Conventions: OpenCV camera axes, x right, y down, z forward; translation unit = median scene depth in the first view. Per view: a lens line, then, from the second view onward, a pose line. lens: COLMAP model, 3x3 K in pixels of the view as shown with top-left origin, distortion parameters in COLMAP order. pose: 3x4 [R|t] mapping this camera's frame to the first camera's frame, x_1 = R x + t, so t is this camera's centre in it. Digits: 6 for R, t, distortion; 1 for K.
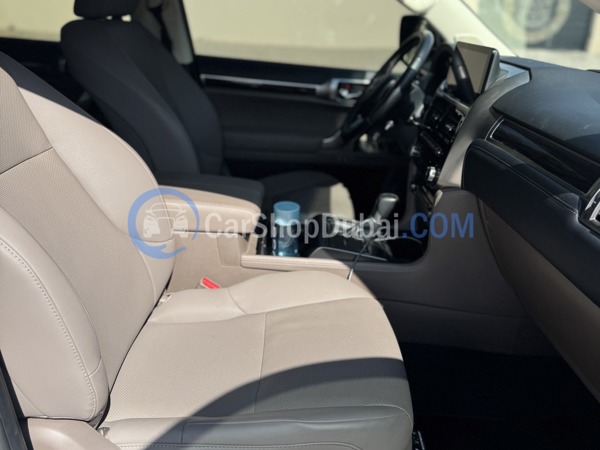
lens RADIAL K [[489.9, 0, 300.0], [0, 489.9, 225.0], [0, 0, 1]] dist [-0.002356, -0.136850]
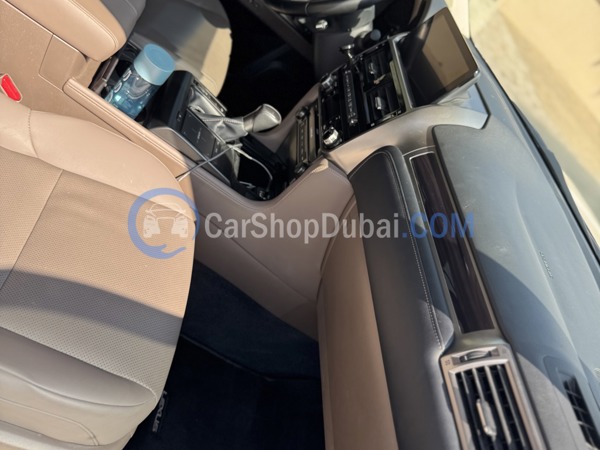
lens RADIAL K [[489.9, 0, 300.0], [0, 489.9, 225.0], [0, 0, 1]] dist [-0.002356, -0.136850]
pose [[0.762970, 0.465000, 0.449057, -0.083278], [-0.596752, 0.773714, 0.212727, -0.133285], [-0.248524, -0.430280, 0.867810, 0.202383]]
